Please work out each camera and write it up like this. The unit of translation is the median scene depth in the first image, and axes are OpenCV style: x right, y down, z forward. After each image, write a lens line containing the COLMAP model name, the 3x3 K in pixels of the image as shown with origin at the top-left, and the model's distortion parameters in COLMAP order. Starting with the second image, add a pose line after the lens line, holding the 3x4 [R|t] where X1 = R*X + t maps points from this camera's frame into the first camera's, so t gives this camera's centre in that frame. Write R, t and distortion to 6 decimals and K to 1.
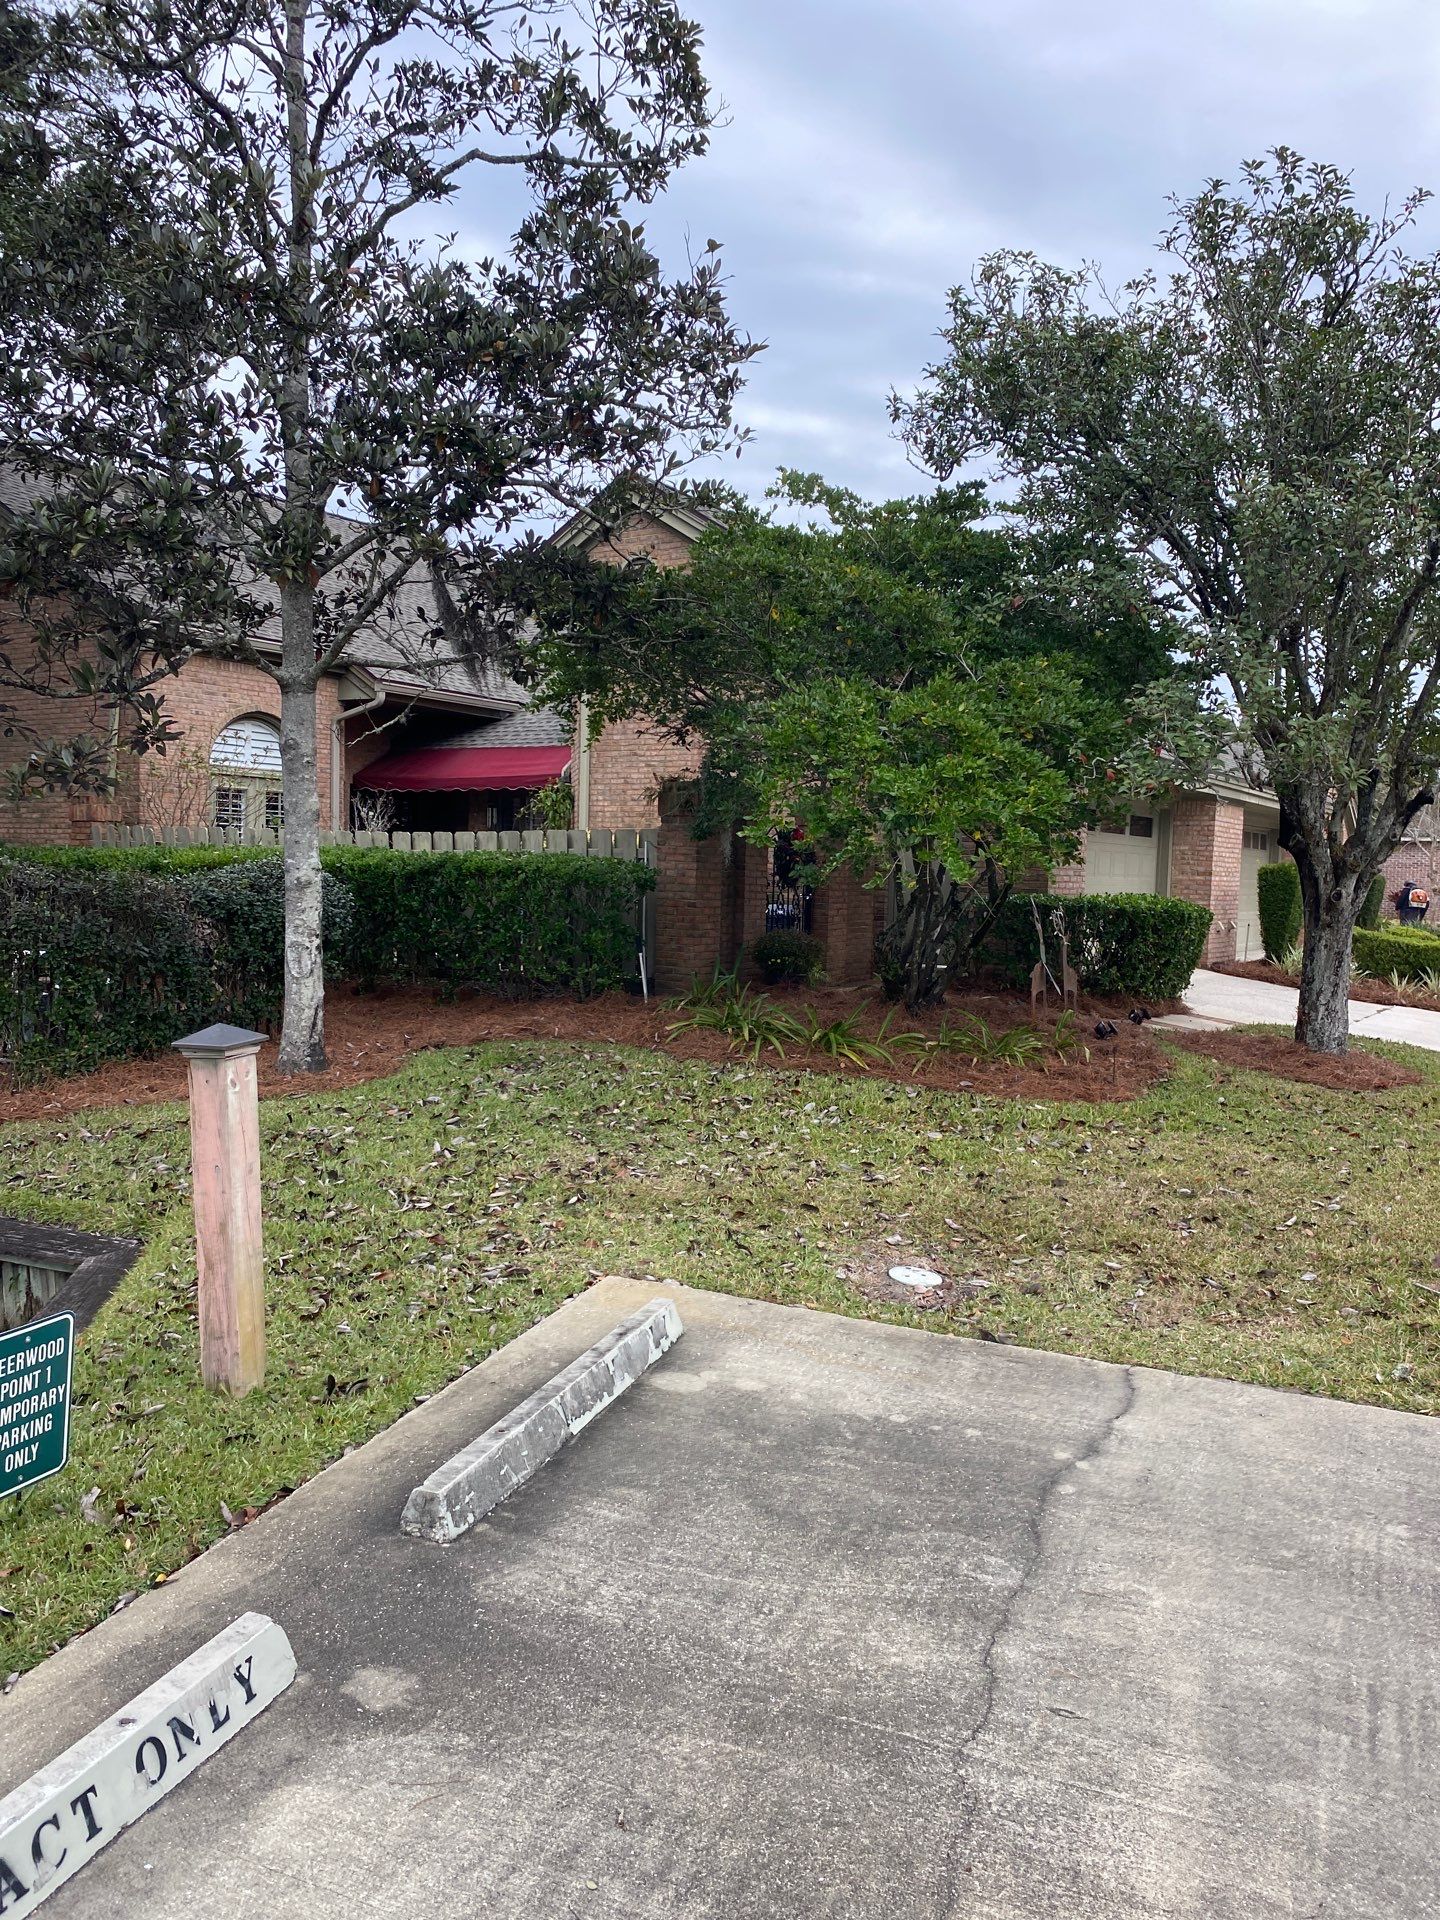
lens RADIAL K [[1407.9, 0, 720.0], [0, 1407.9, 960.0], [0, 0, 1]] dist [0.002771, -0.000441]
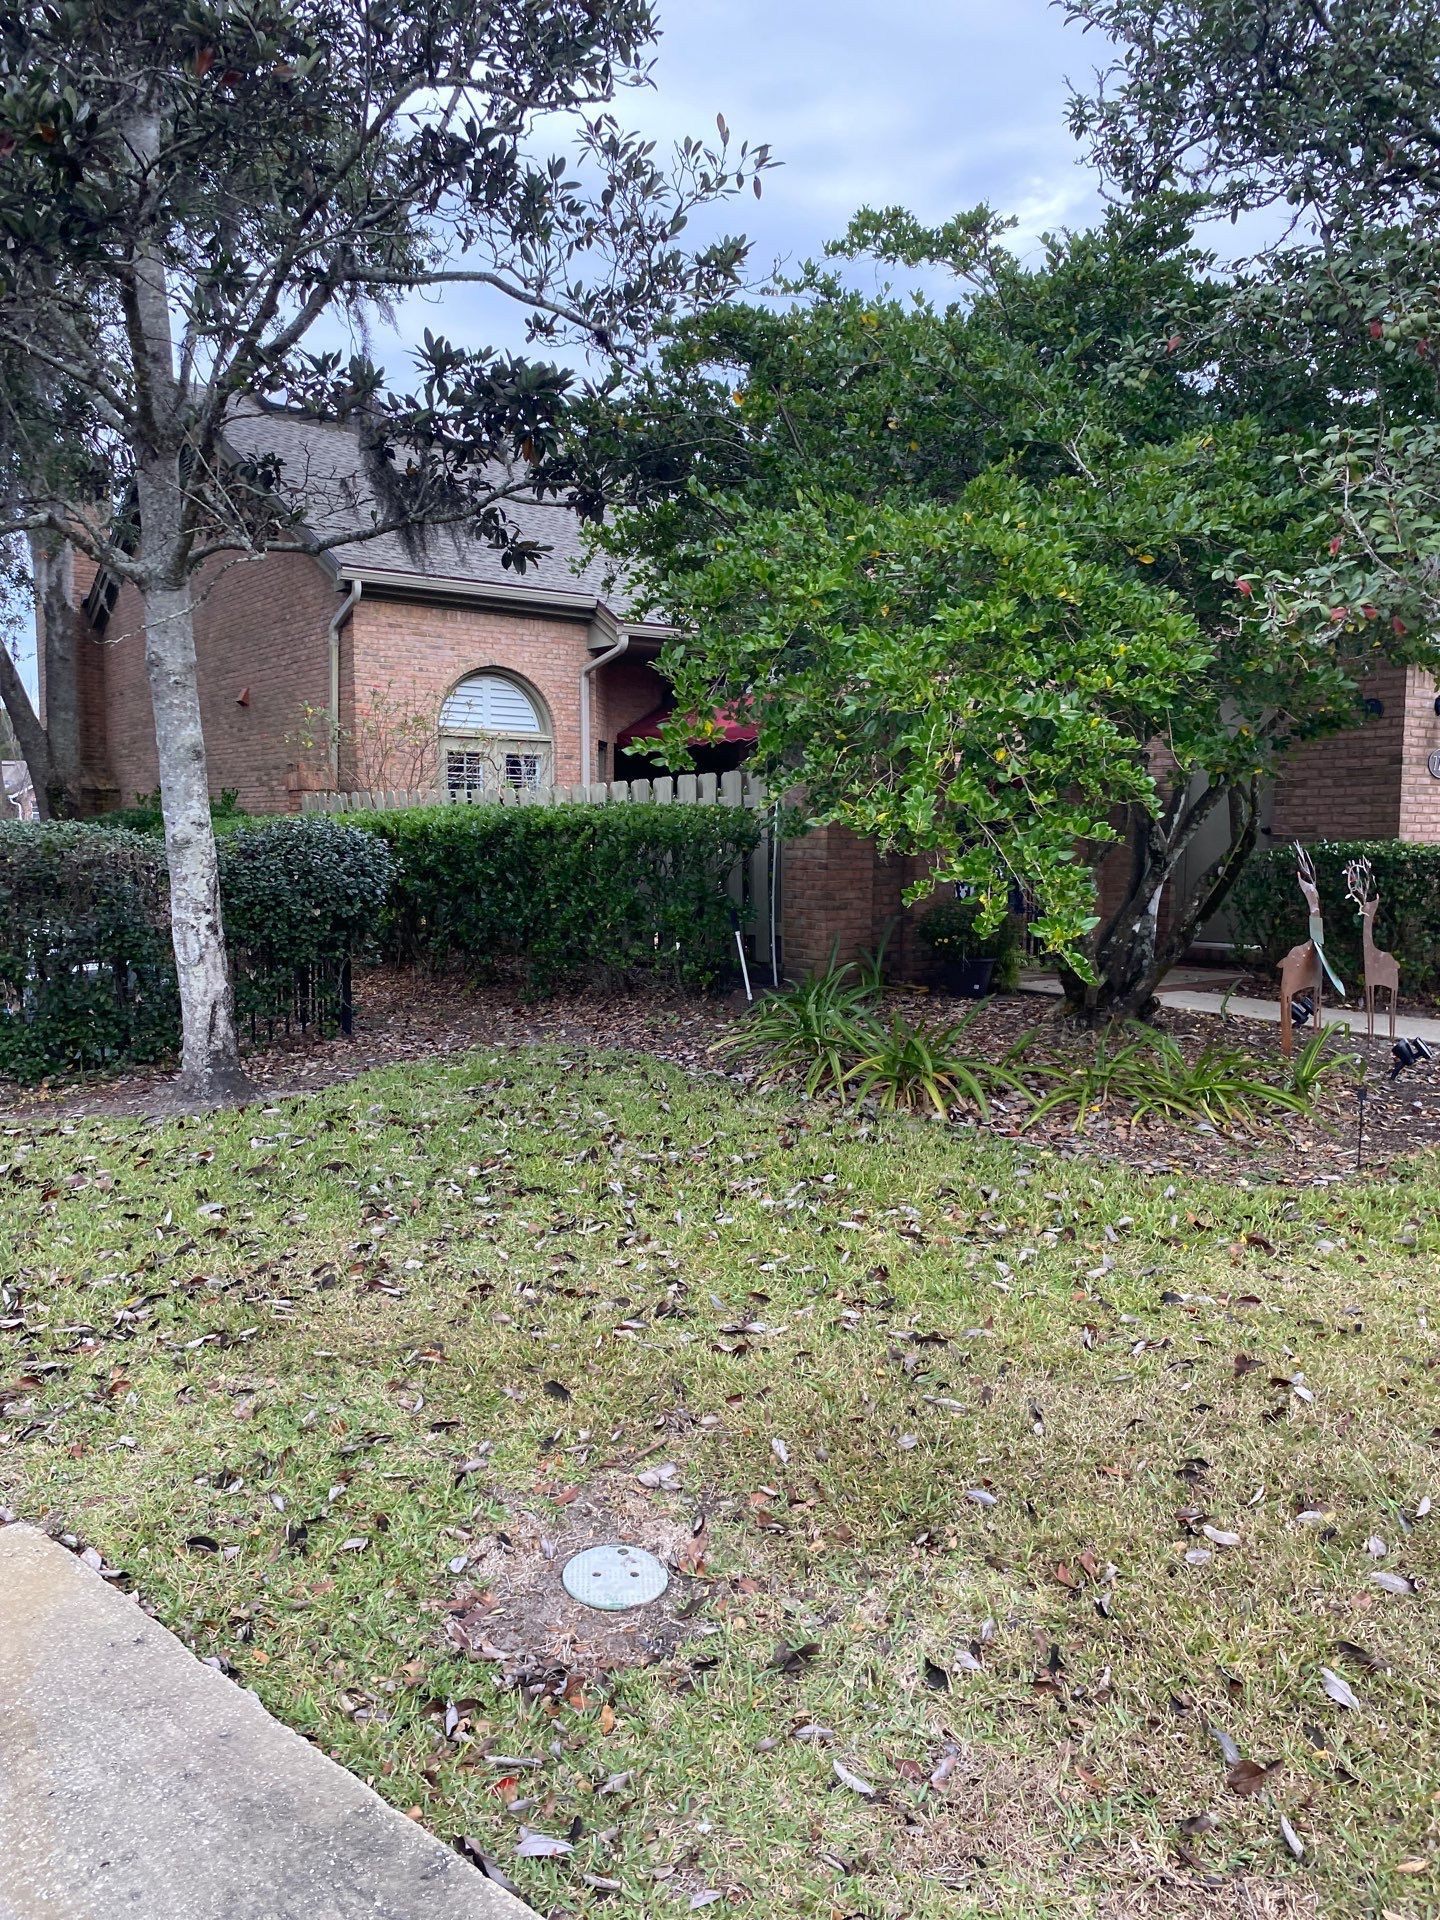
lens RADIAL K [[1407.9, 0, 720.0], [0, 1407.9, 960.0], [0, 0, 1]] dist [0.002771, -0.000441]
pose [[0.937333, 0.007549, -0.348353, 0.201133], [-0.001893, 0.999861, 0.016576, -0.003089], [0.348430, -0.014877, 0.937217, 0.310857]]
